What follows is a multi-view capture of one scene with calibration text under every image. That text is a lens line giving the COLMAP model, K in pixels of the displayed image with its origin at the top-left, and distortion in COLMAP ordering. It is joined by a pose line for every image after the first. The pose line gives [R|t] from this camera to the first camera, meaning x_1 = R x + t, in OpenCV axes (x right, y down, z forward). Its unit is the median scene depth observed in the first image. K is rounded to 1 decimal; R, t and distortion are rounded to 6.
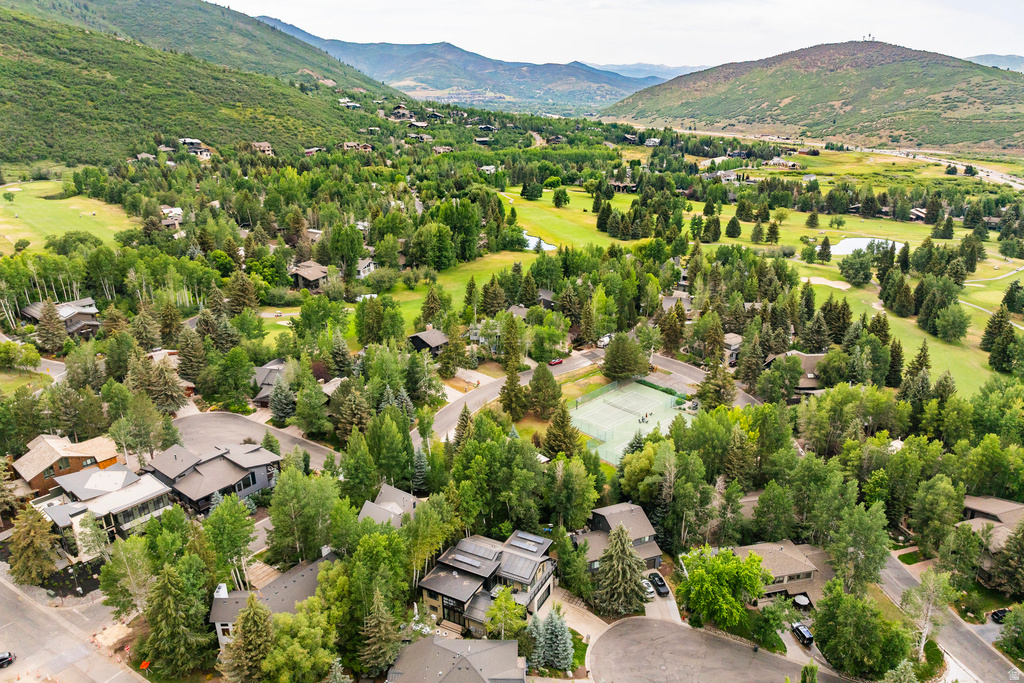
lens RADIAL K [[726.5, 0, 515.9], [0, 726.5, 346.9], [0, 0, 1]] dist [-0.048330, 0.015182]
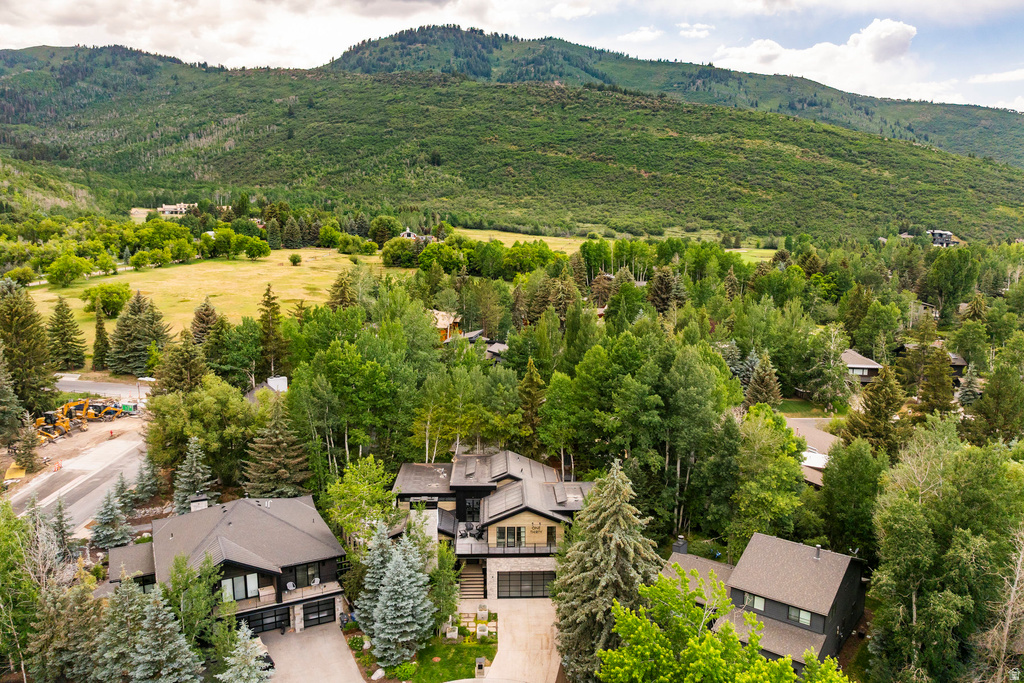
lens RADIAL K [[726.5, 0, 520.7], [0, 726.5, 341.4], [0, 0, 1]] dist [-0.048330, 0.015182]
pose [[0.498630, 0.141313, -0.855219, 0.132679], [-0.309458, 0.950626, -0.023350, 0.055946], [0.809694, 0.276297, 0.517741, 0.196271]]
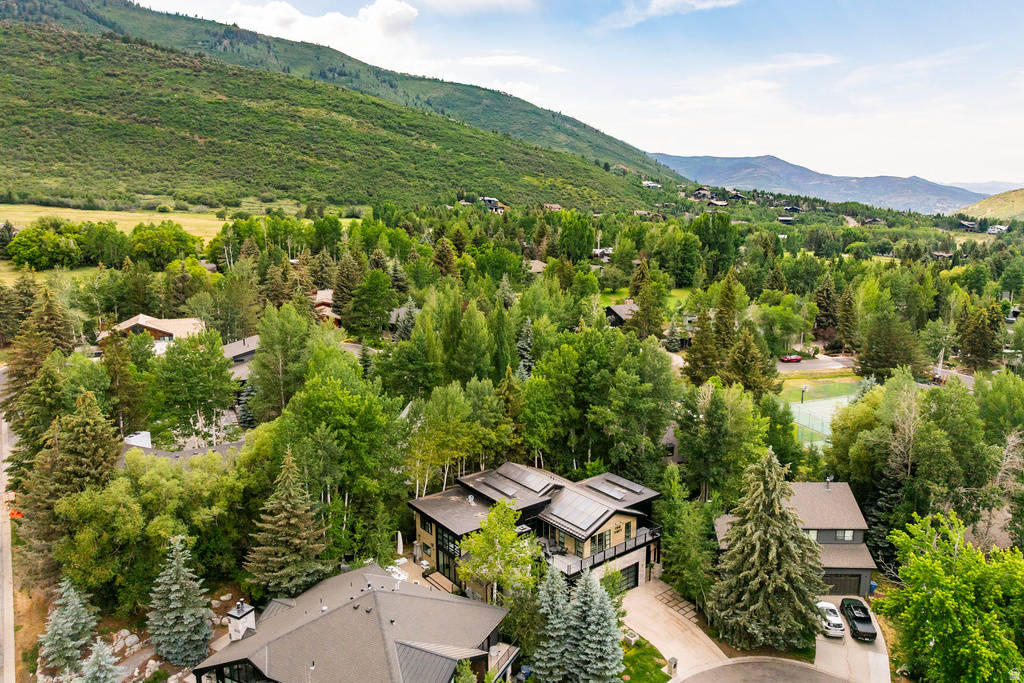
lens RADIAL K [[726.5, 0, 514.3], [0, 726.5, 321.0], [0, 0, 1]] dist [-0.048330, 0.015182]
pose [[0.910558, 0.077595, -0.406034, 0.050076], [-0.149982, 0.977309, -0.149575, 0.071523], [0.385214, 0.197095, 0.901534, 0.126199]]
